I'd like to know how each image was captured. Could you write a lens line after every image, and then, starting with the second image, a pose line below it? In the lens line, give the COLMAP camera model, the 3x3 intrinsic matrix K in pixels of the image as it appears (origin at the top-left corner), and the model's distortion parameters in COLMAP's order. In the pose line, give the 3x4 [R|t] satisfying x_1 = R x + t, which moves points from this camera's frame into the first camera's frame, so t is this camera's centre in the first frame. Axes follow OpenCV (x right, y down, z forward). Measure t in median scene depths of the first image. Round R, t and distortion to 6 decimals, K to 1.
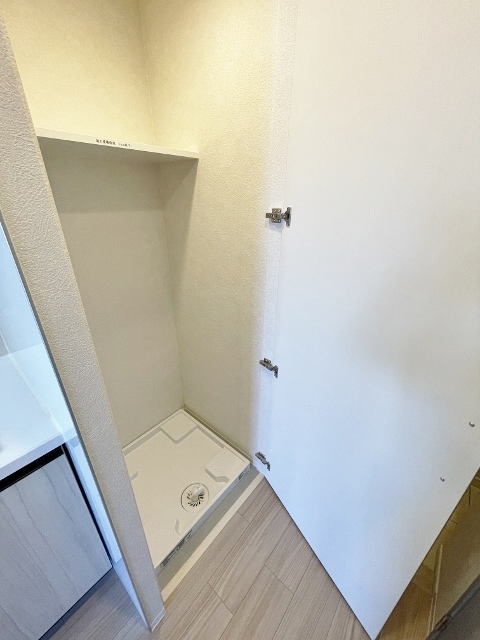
lens RADIAL K [[258.9, 0, 239.6], [0, 258.9, 317.5], [0, 0, 1]] dist [-0.001665, 0.000165]
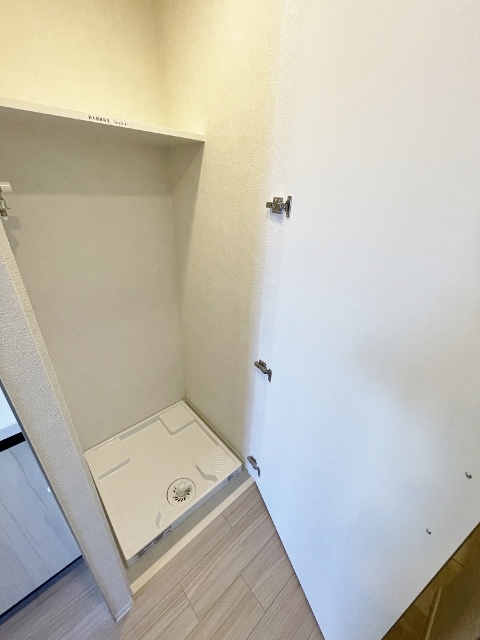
lens RADIAL K [[258.9, 0, 239.9], [0, 258.9, 317.5], [0, 0, 1]] dist [-0.001665, 0.000165]
pose [[0.991755, 0.083979, -0.096802, 0.104351], [-0.081671, 0.996278, 0.027563, -0.015249], [0.098756, -0.019430, 0.994922, 0.065516]]
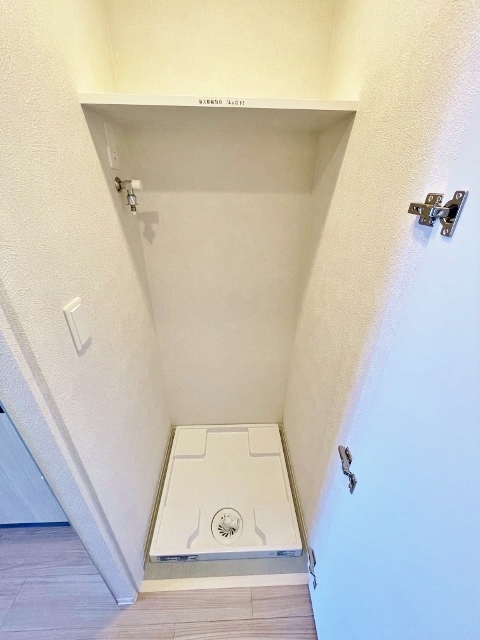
lens RADIAL K [[258.9, 0, 239.8], [0, 258.9, 318.7], [0, 0, 1]] dist [-0.001665, 0.000165]
pose [[0.682694, 0.346823, -0.643151, 0.212578], [-0.316095, 0.933736, 0.167994, -0.147844], [0.658797, 0.088608, 0.747084, 0.363529]]
